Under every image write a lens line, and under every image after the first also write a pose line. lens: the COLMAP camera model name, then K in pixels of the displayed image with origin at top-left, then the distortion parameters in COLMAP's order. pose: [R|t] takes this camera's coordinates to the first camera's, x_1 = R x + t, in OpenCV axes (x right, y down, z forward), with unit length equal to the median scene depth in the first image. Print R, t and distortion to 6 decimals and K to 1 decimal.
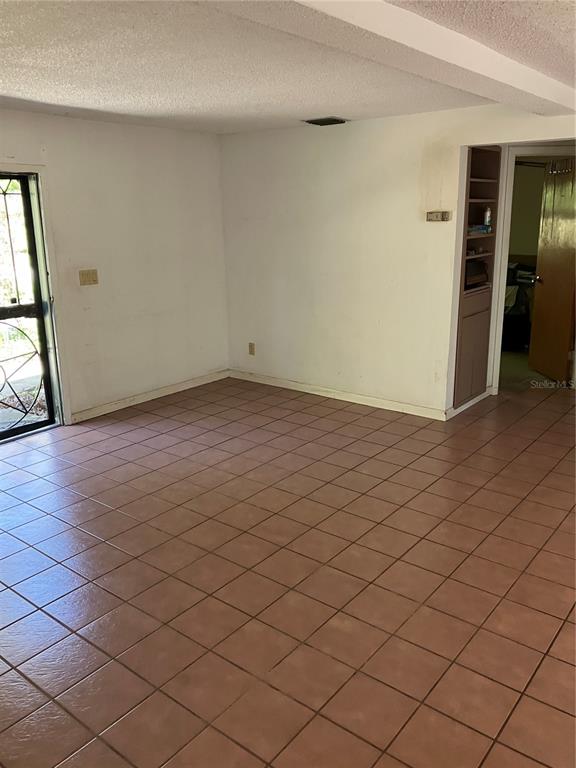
lens RADIAL K [[627.5, 0, 288.4], [0, 627.5, 381.4], [0, 0, 1]] dist [0.011355, -0.024058]
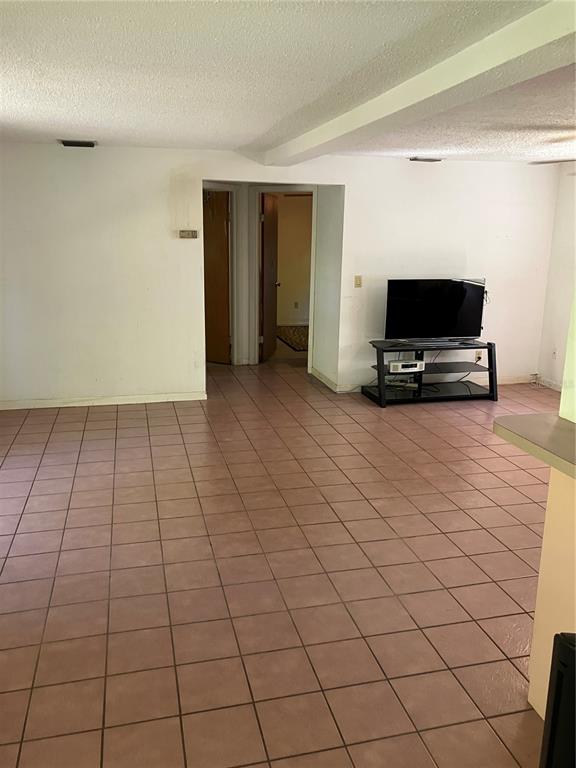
lens RADIAL K [[627.5, 0, 283.9], [0, 627.5, 391.2], [0, 0, 1]] dist [0.011355, -0.024058]
pose [[0.610904, -0.180343, 0.770891, -0.598580], [0.188696, 0.978816, 0.079450, -0.022097], [-0.768889, 0.096928, 0.631993, 0.098931]]
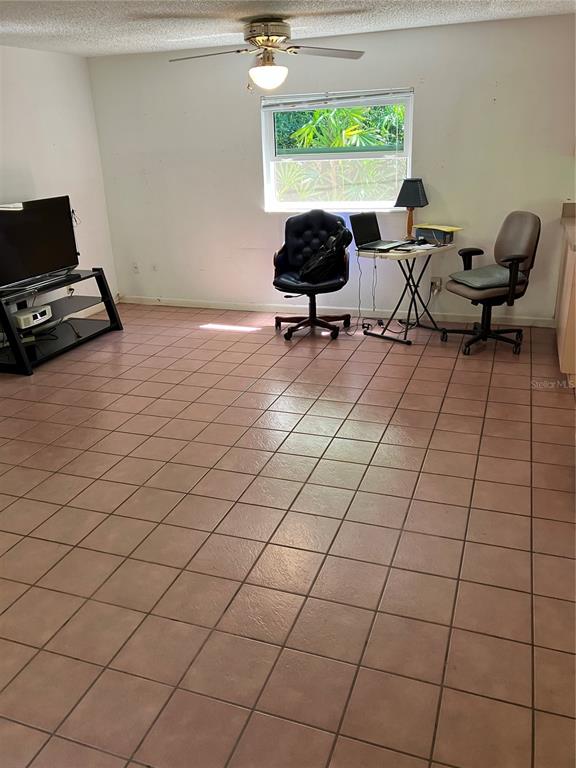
lens RADIAL K [[627.5, 0, 291.5], [0, 627.5, 383.5], [0, 0, 1]] dist [0.011355, -0.024058]
pose [[-0.329263, -0.315635, 0.889922, -0.521579], [0.286369, 0.864706, 0.412646, -0.120532], [-0.899766, 0.390715, -0.194328, 0.544919]]
